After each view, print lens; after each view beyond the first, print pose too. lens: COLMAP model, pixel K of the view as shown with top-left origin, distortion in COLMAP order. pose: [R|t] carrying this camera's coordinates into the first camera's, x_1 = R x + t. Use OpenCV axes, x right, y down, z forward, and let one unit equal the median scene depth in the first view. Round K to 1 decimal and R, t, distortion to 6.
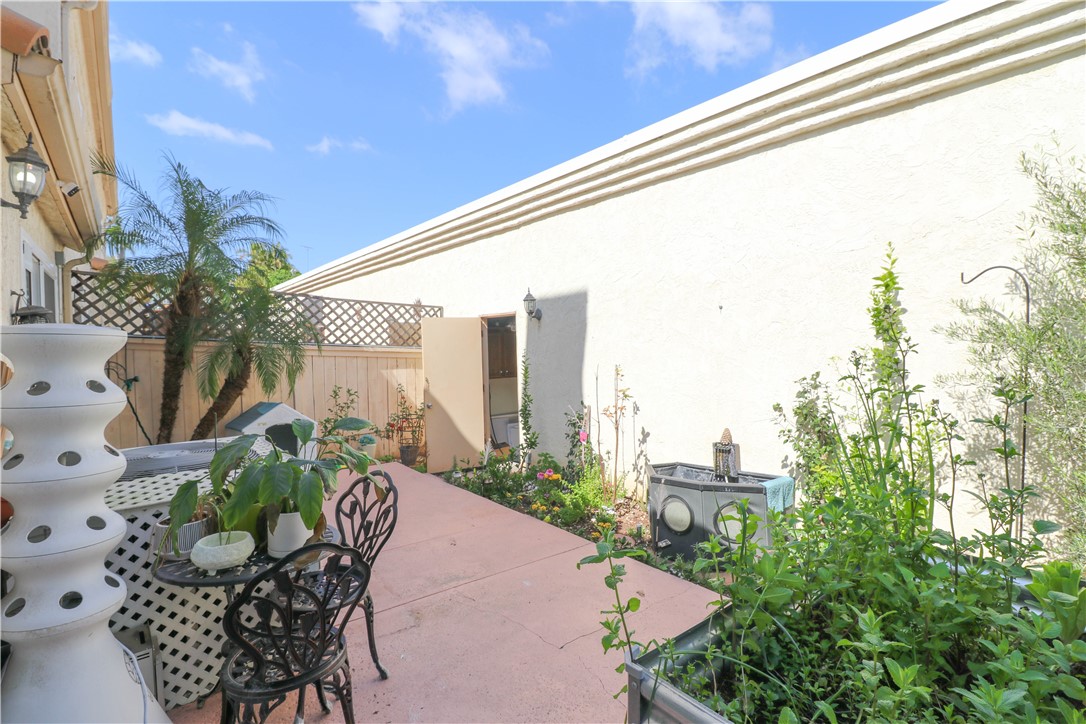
lens RADIAL K [[499.6, 0, 540.7], [0, 499.6, 348.0], [0, 0, 1]] dist [0.003879, -0.018545]
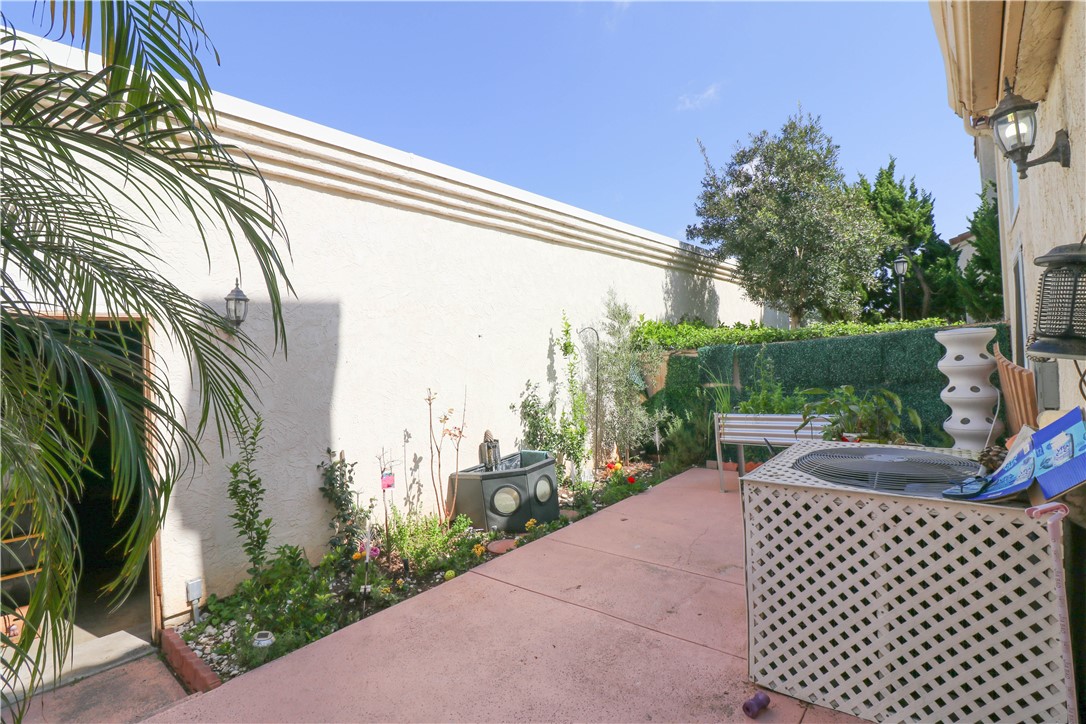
lens RADIAL K [[499.6, 0, 540.7], [0, 499.6, 348.0], [0, 0, 1]] dist [0.003879, -0.018545]
pose [[-0.162394, 0.046764, 0.985617, -0.796579], [0.059752, 0.997509, -0.037483, 0.005472], [-0.984915, 0.052806, -0.164784, 0.908441]]
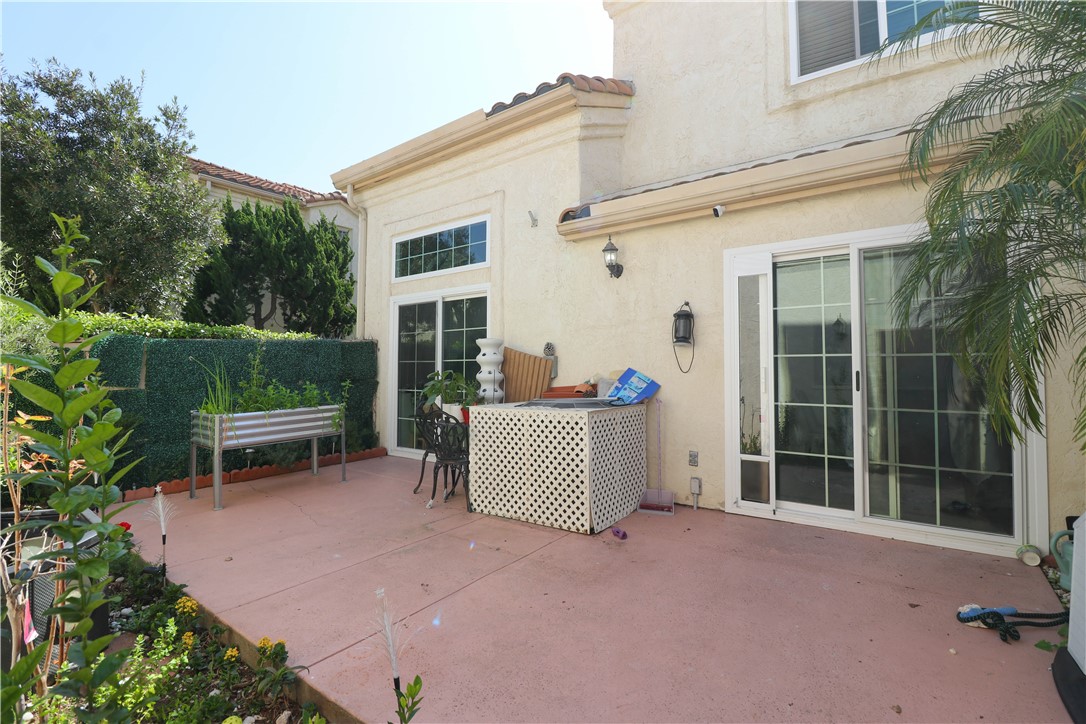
lens RADIAL K [[499.6, 0, 540.7], [0, 499.6, 348.0], [0, 0, 1]] dist [0.003879, -0.018545]
pose [[-0.973636, 0.002601, -0.228095, -0.133810], [0.009811, 0.999487, -0.030481, 0.044100], [0.227898, -0.031915, -0.973162, 1.371689]]
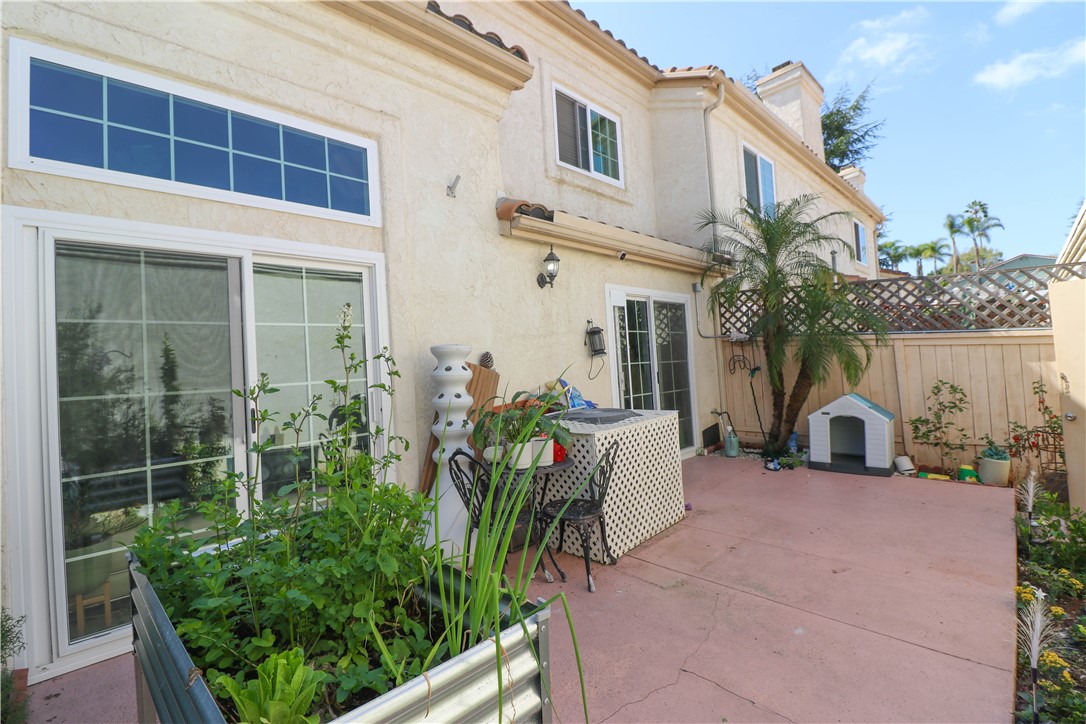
lens RADIAL K [[499.6, 0, 540.7], [0, 499.6, 348.0], [0, 0, 1]] dist [0.003879, -0.018545]
pose [[0.106955, -0.025597, -0.993934, 0.461911], [0.041962, 0.998894, -0.021209, 0.015005], [0.993378, -0.039439, 0.107910, 0.337269]]
